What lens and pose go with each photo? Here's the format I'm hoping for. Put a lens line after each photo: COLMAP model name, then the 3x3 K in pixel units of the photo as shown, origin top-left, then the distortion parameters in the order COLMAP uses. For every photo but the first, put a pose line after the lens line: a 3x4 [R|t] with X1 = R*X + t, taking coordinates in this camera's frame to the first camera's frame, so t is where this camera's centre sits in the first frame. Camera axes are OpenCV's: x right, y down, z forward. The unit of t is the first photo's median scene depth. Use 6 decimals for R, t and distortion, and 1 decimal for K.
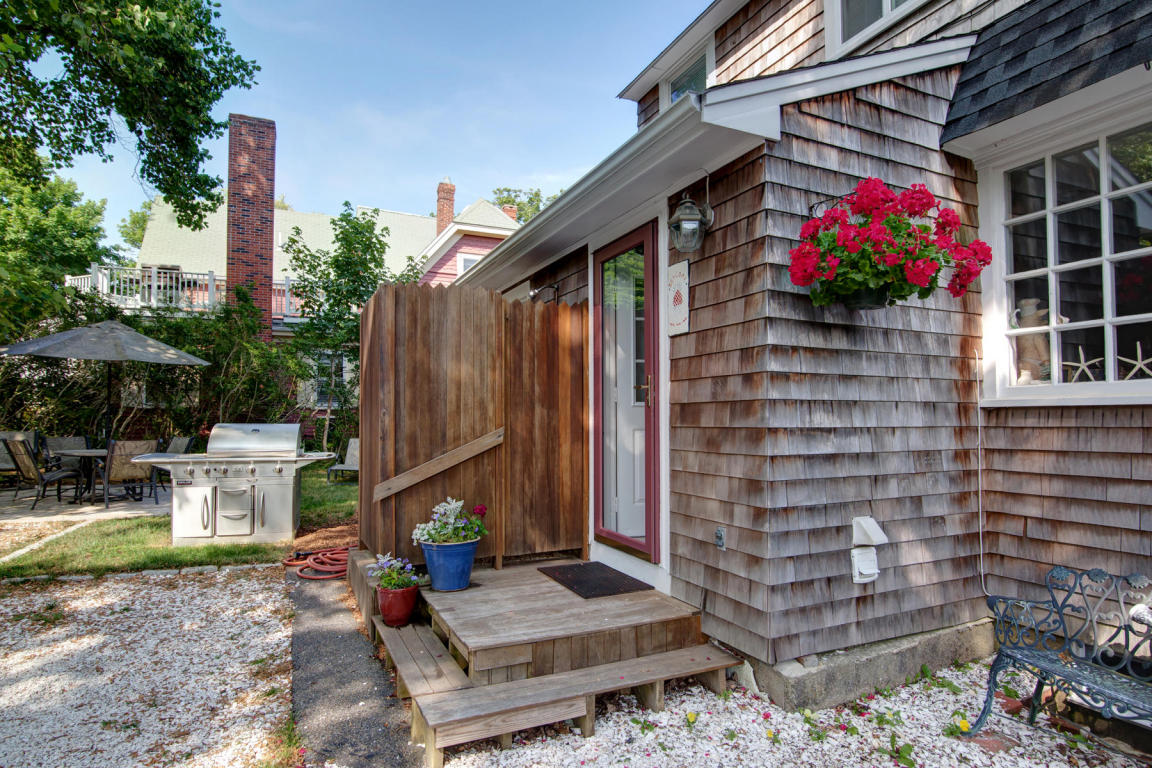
lens RADIAL K [[631.4, 0, 582.0], [0, 631.4, 404.7], [0, 0, 1]] dist [-0.013242, -0.001155]
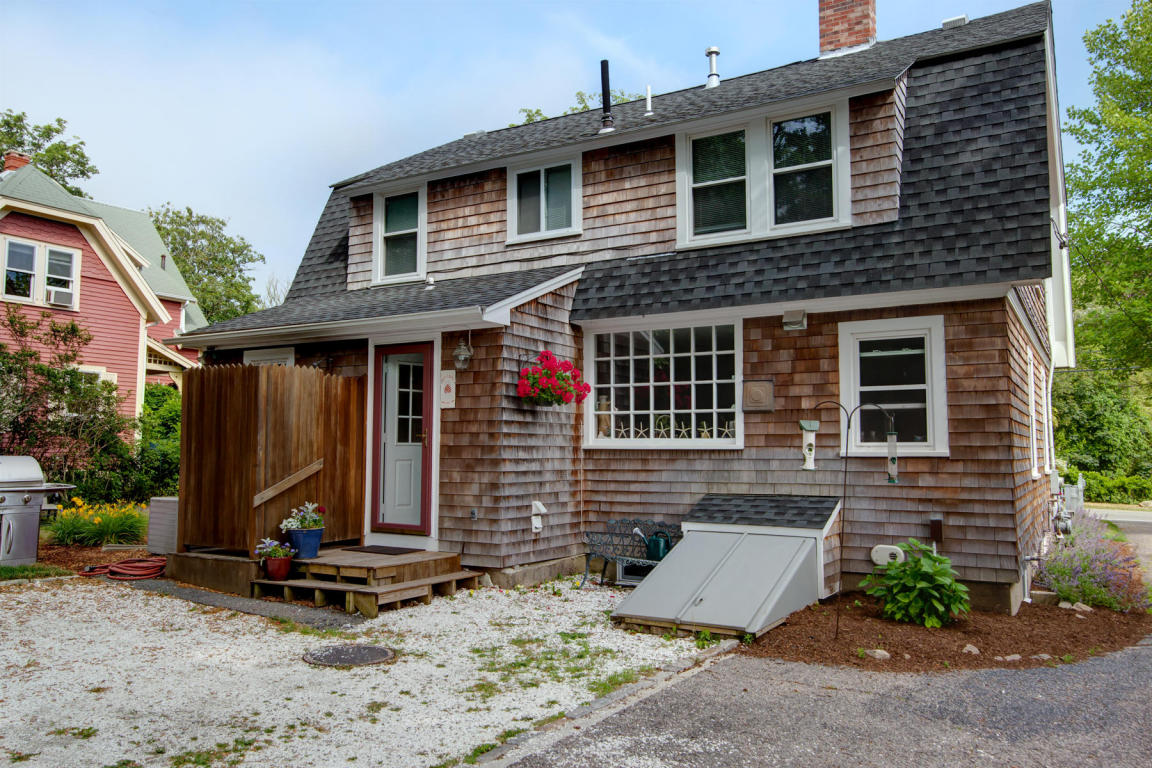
lens RADIAL K [[875.2, 0, 575.0], [0, 875.2, 384.2], [0, 0, 1]] dist [0.008320, 0.002130]
pose [[0.834211, 0.048198, 0.549335, -1.027847], [-0.018976, 0.998092, -0.058754, -0.041028], [-0.551119, 0.038589, 0.833534, -1.464269]]
